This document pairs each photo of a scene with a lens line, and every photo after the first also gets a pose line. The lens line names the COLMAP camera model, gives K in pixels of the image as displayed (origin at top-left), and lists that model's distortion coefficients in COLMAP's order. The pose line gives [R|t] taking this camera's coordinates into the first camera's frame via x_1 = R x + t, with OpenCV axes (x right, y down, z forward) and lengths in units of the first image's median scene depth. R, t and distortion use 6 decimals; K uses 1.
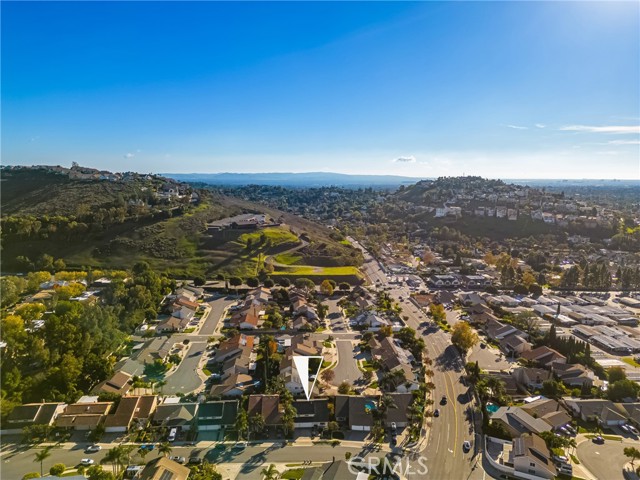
lens RADIAL K [[446.1, 0, 317.2], [0, 446.1, 239.4], [0, 0, 1]] dist [0.072718, -0.062340]
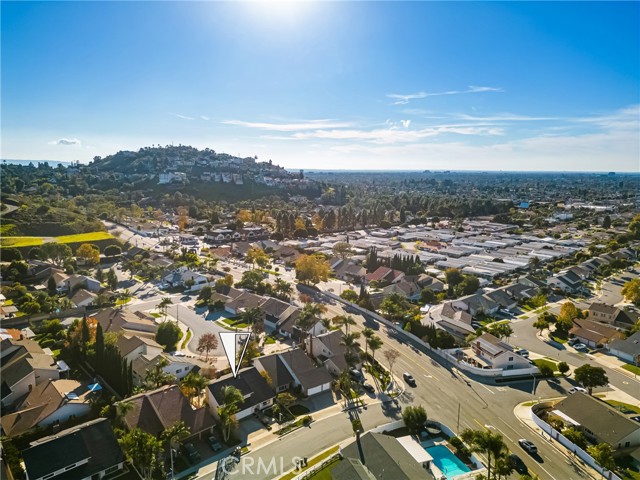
lens RADIAL K [[446.1, 0, 318.5], [0, 446.1, 236.8], [0, 0, 1]] dist [0.072718, -0.062340]
pose [[0.768678, -0.092626, 0.632894, -0.127557], [0.080631, 0.995598, 0.047779, 0.068012], [-0.634533, 0.014304, 0.772763, 0.202452]]
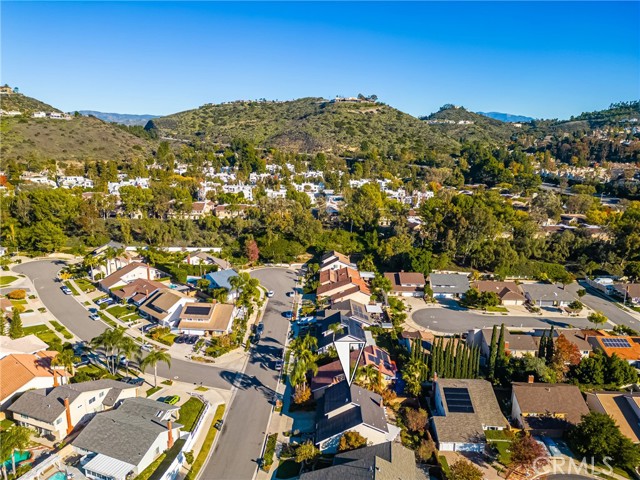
lens RADIAL K [[446.1, 0, 317.6], [0, 446.1, 244.4], [0, 0, 1]] dist [0.072718, -0.062340]
pose [[-0.079415, 0.218635, -0.972570, 0.186837], [-0.153531, 0.961327, 0.228644, 0.039477], [0.984947, 0.167478, -0.042777, 0.416915]]
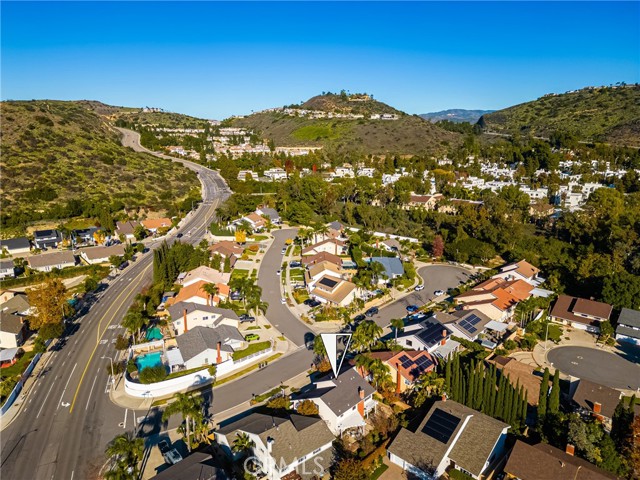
lens RADIAL K [[446.1, 0, 317.3], [0, 446.1, 236.4], [0, 0, 1]] dist [0.072718, -0.062340]
pose [[-0.733119, 0.147816, -0.663843, 0.141066], [-0.098375, 0.942781, 0.318568, 0.016723], [0.672948, 0.298853, -0.676629, 0.562909]]
